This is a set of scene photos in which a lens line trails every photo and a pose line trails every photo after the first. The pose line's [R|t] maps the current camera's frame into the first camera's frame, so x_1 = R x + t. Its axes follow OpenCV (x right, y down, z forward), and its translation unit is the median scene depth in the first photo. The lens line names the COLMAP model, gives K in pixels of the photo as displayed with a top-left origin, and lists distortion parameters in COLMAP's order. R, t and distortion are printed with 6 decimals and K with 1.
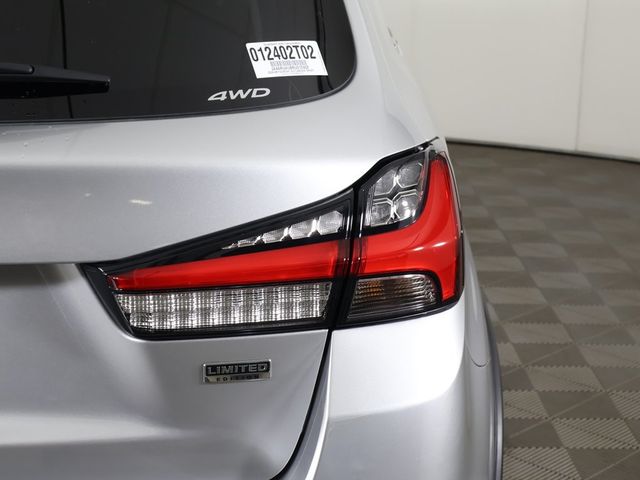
lens RADIAL K [[1449.7, 0, 320.0], [0, 1449.7, 240.0], [0, 0, 1]] dist [-0.080628, -0.185314]
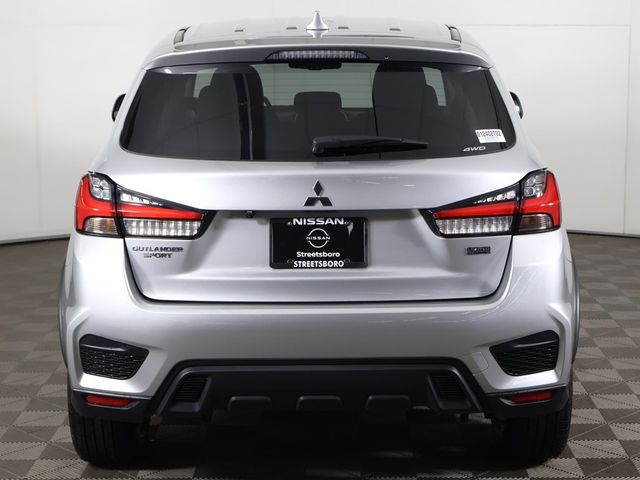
lens RADIAL K [[1326.8, 0, 320.0], [0, 1326.8, 240.0], [0, 0, 1]] dist [-0.127724, -0.225769]
pose [[0.997744, -0.024538, -0.062496, -0.189706], [0.018068, 0.994613, -0.102075, 0.306167], [0.064664, 0.100715, 0.992812, -1.398419]]
